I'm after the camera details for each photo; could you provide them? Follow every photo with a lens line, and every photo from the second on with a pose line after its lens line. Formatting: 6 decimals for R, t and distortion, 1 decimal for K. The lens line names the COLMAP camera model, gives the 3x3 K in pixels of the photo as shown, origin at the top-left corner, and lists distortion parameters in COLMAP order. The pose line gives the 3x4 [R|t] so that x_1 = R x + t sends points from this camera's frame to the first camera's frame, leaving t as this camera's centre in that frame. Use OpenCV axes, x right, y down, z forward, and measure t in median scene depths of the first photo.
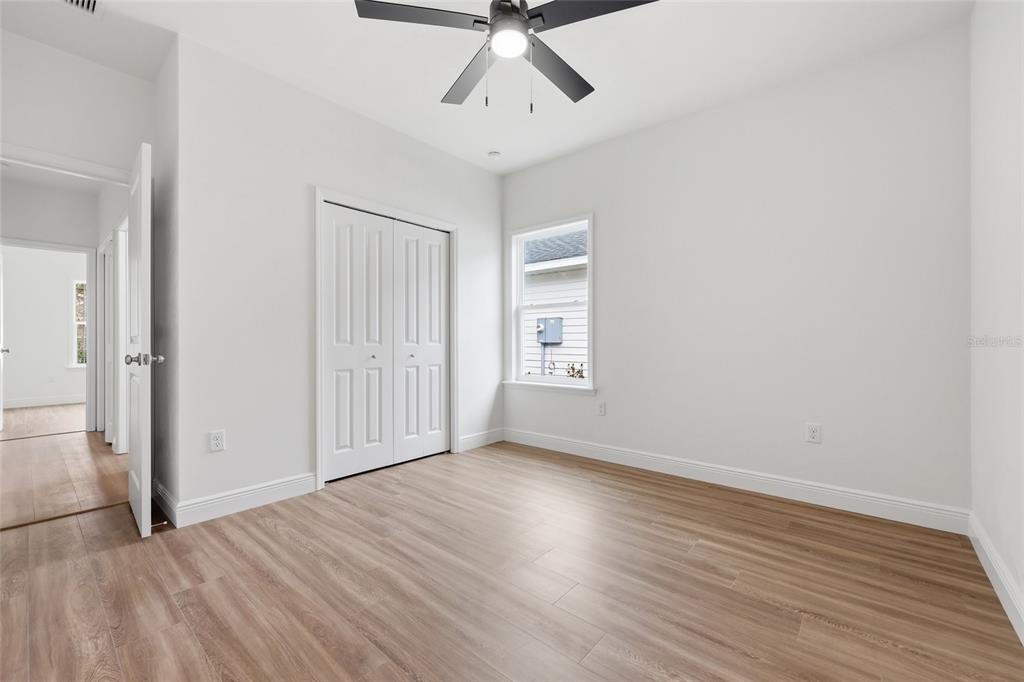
lens RADIAL K [[419.1, 0, 512.0], [0, 419.1, 341.0], [0, 0, 1]] dist [0.001904, 0.000279]
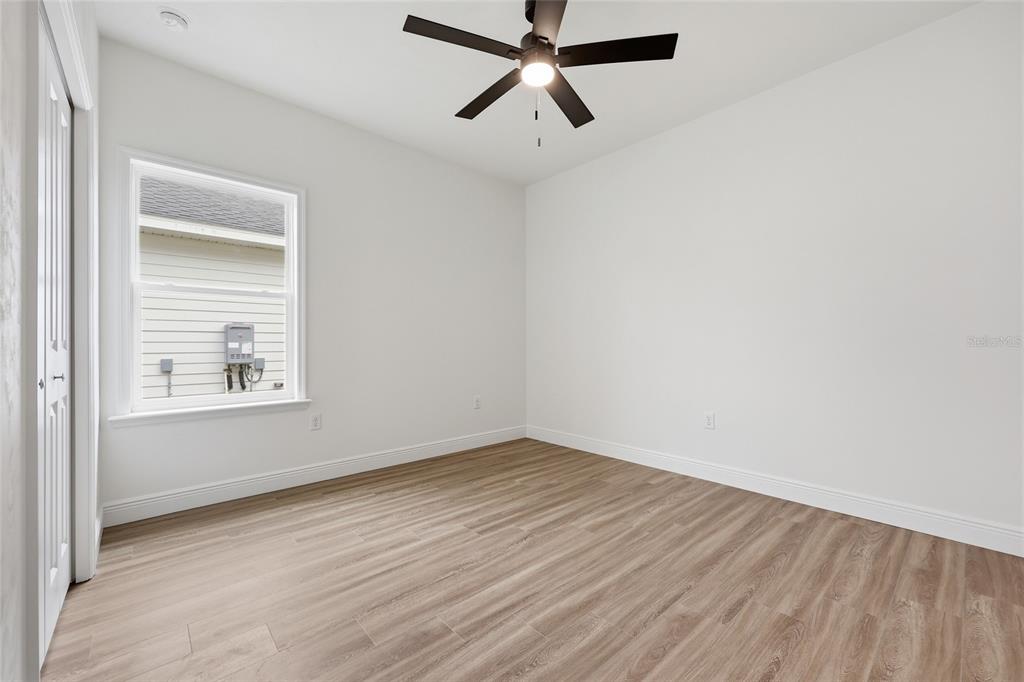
lens RADIAL K [[412.5, 0, 514.2], [0, 412.5, 342.3], [0, 0, 1]] dist [0.000174, -0.000243]
pose [[0.126019, 0.002308, 0.992025, -0.802609], [-0.000048, 0.999997, -0.002321, -0.000709], [-0.992028, 0.000245, 0.126019, 0.681047]]
